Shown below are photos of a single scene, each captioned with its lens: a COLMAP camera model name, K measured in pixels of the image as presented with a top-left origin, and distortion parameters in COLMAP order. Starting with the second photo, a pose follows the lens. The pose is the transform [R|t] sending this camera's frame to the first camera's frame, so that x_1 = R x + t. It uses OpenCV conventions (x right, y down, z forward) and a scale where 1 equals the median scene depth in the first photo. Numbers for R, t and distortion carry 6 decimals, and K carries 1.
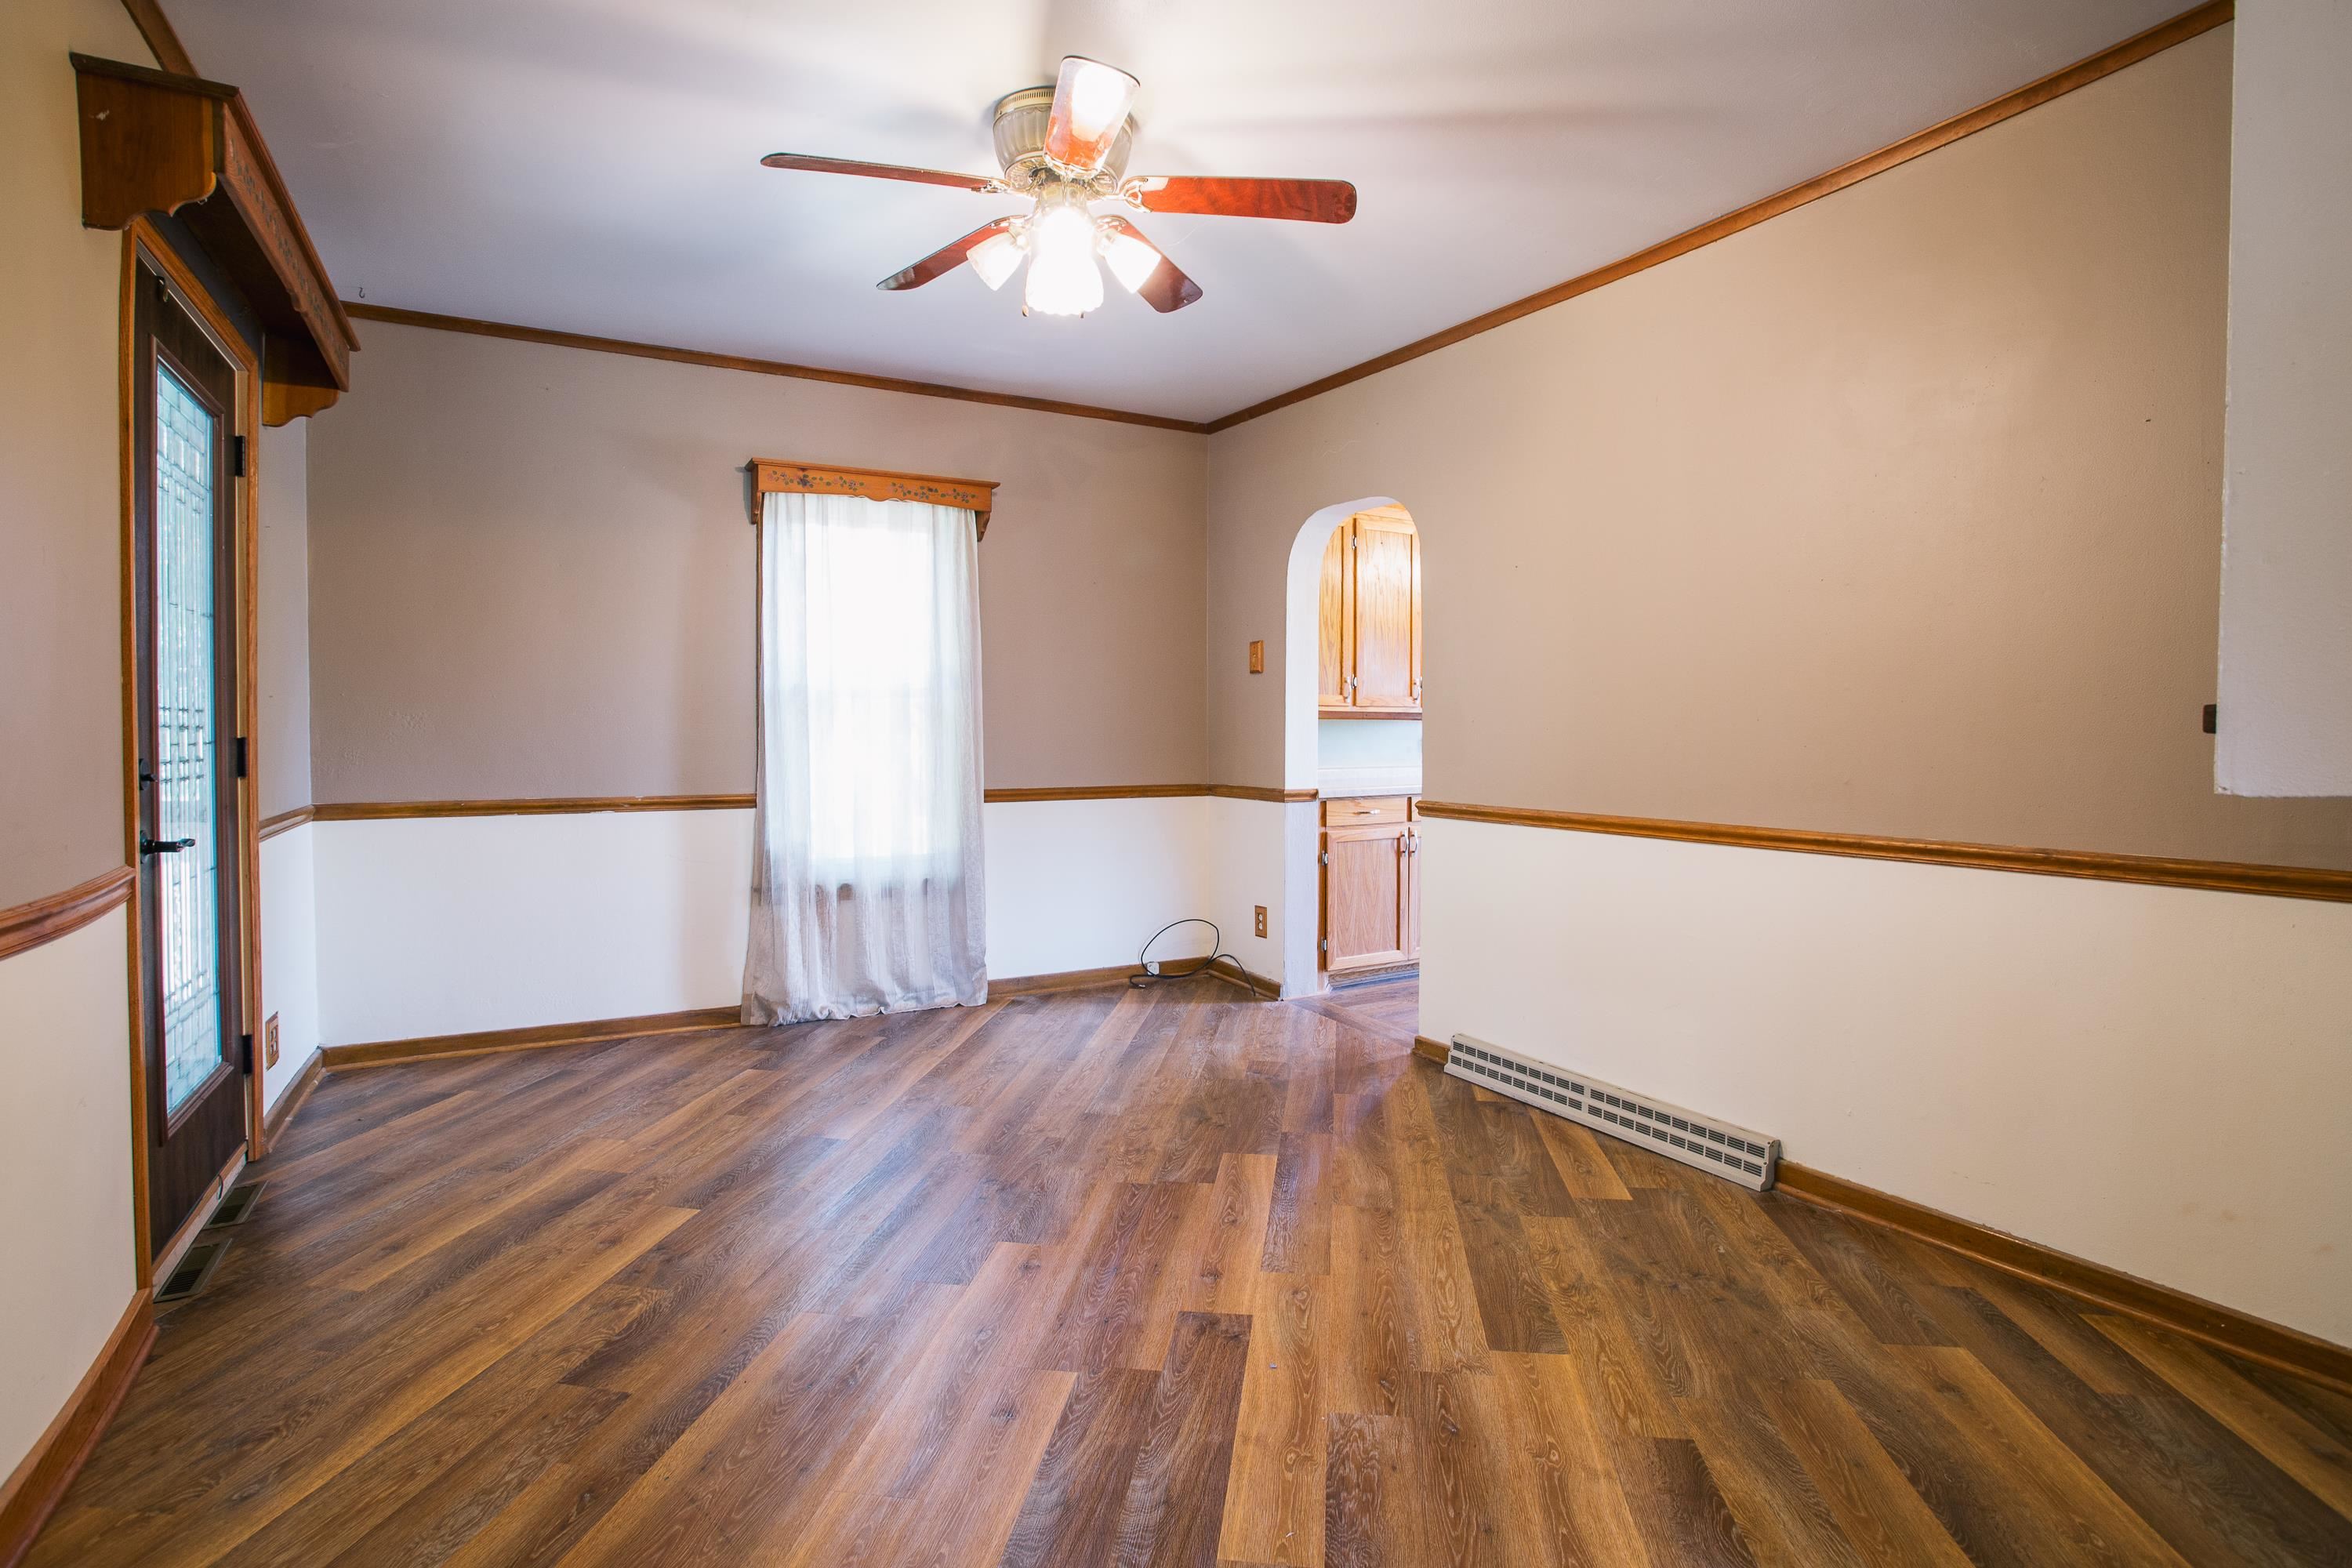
lens RADIAL K [[1171.2, 0, 1189.2], [0, 1171.2, 778.5], [0, 0, 1]] dist [-0.061653, 0.024918]
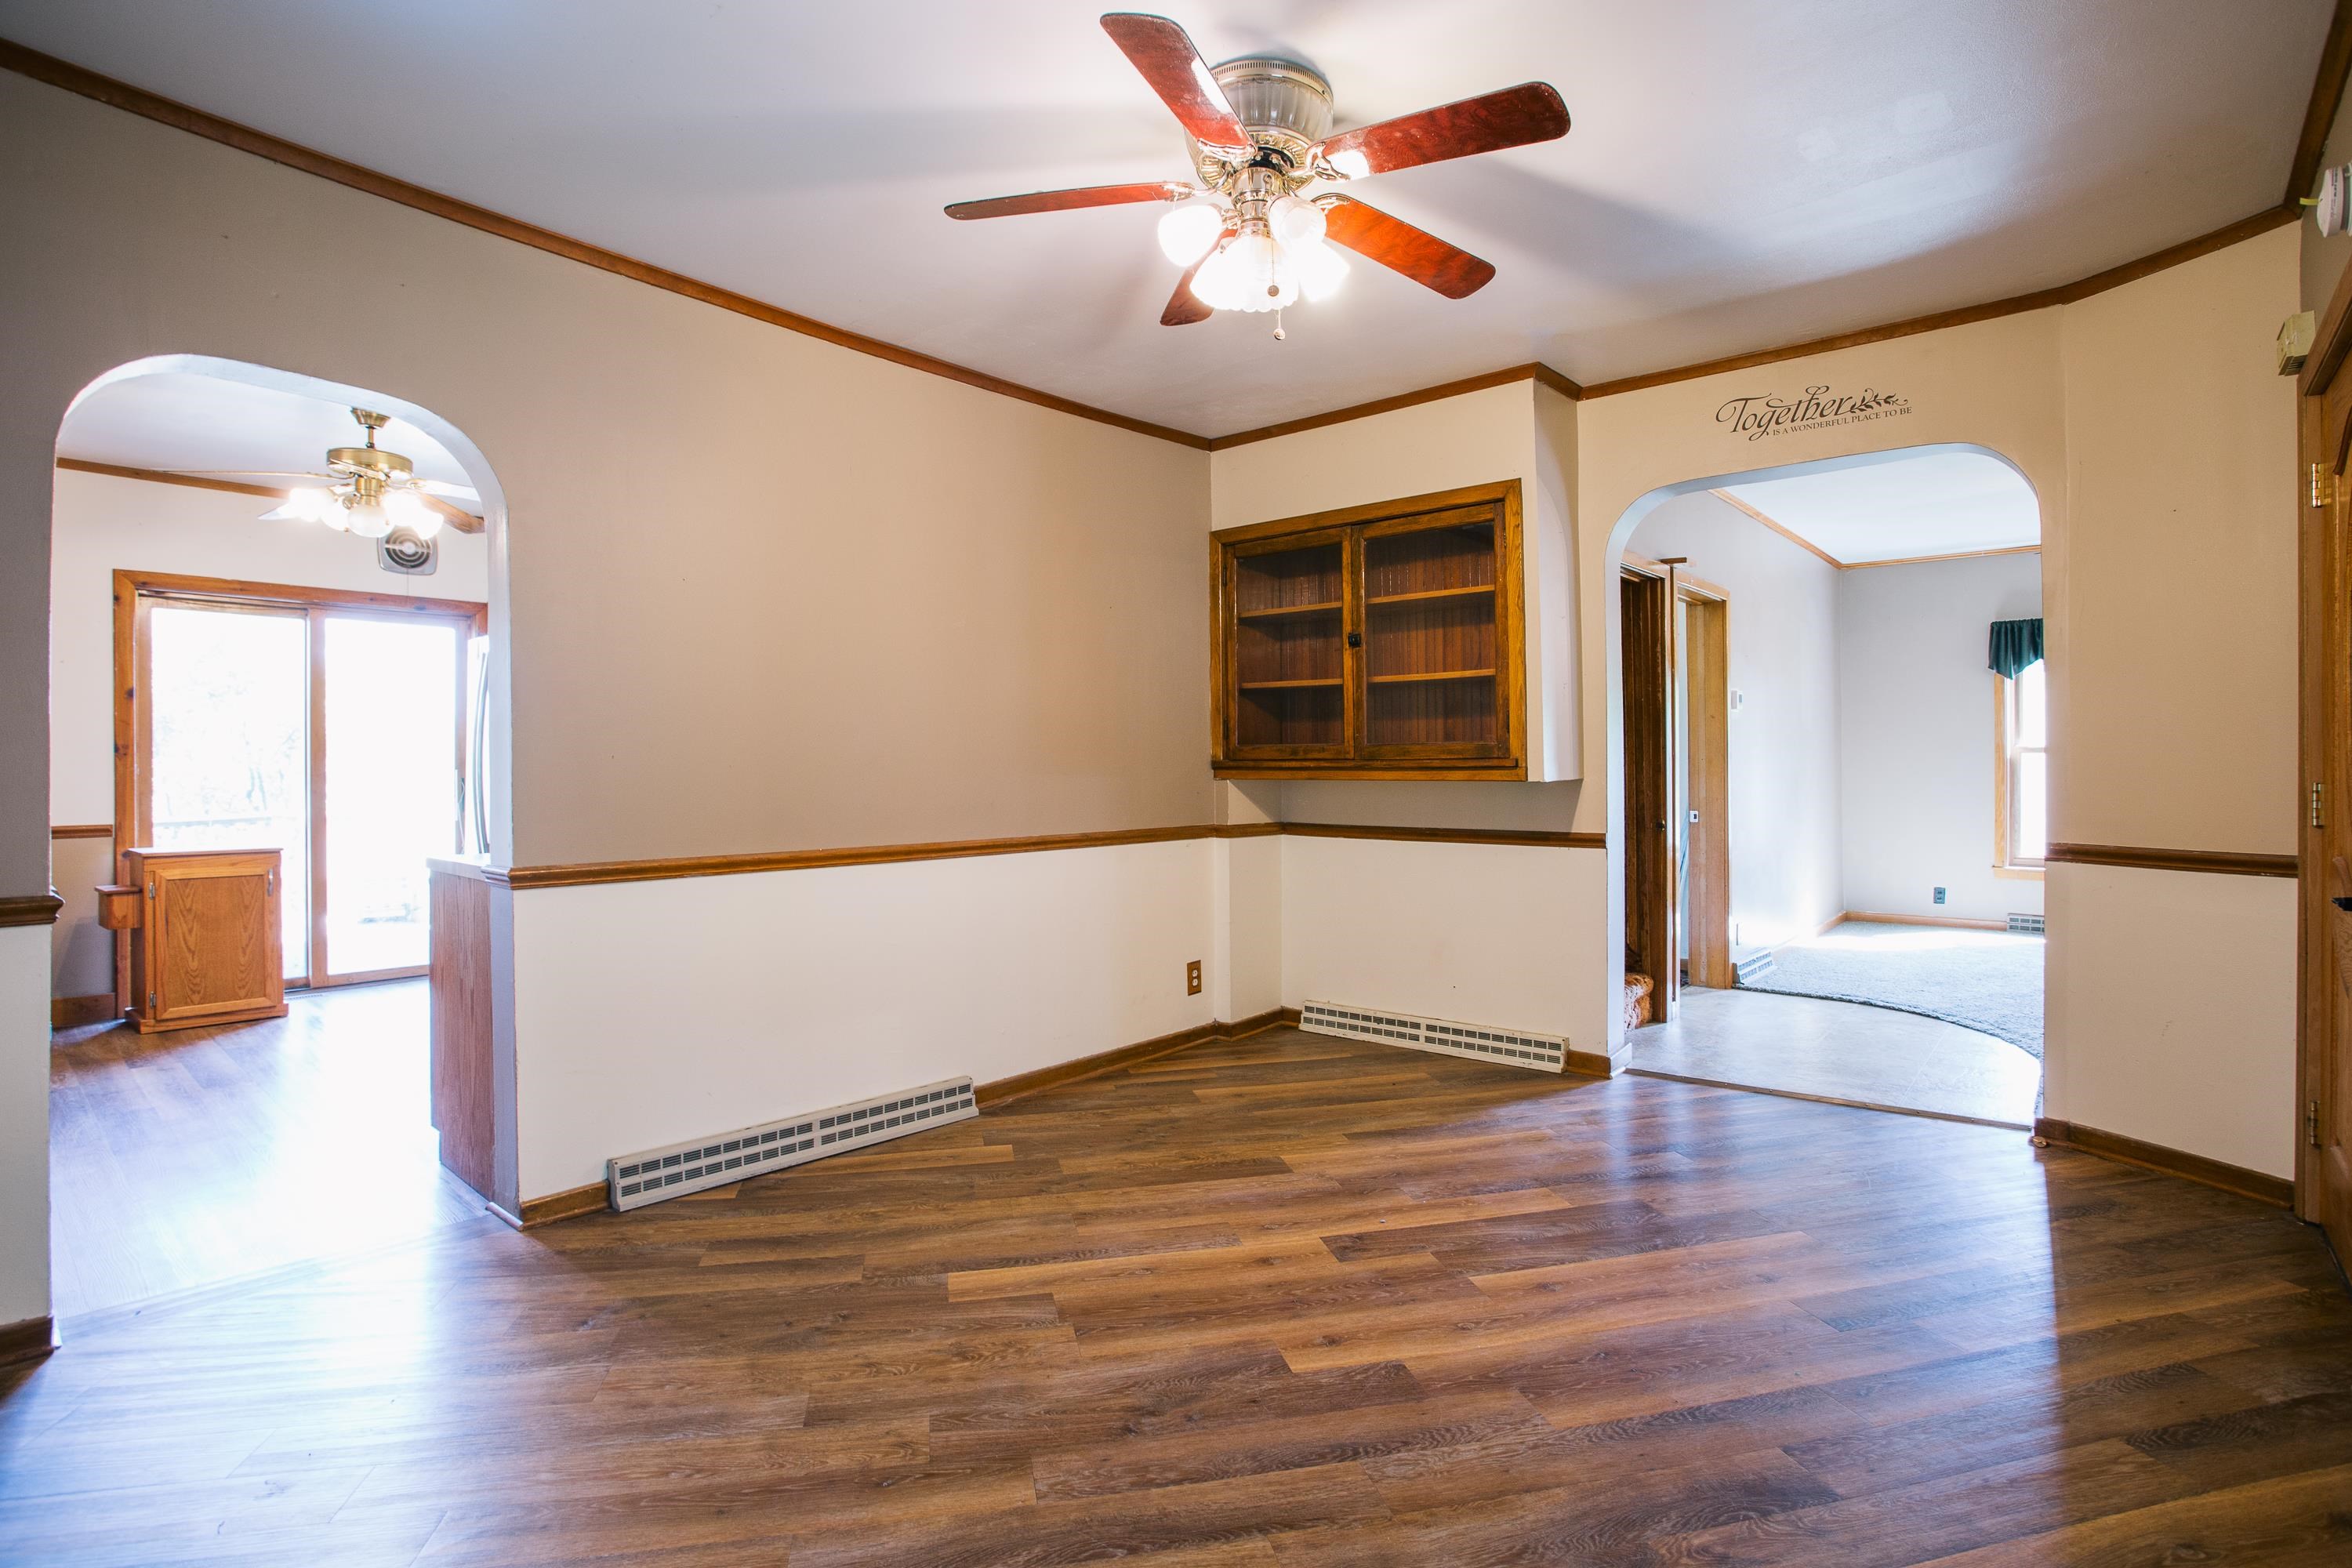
lens RADIAL K [[1171.2, 0, 1189.2], [0, 1171.2, 778.5], [0, 0, 1]] dist [-0.061653, 0.024918]
pose [[-0.361323, -0.002182, 0.932438, -0.857634], [0.038431, 0.999113, 0.017230, -0.041292], [-0.931649, 0.042060, -0.360918, 1.274886]]
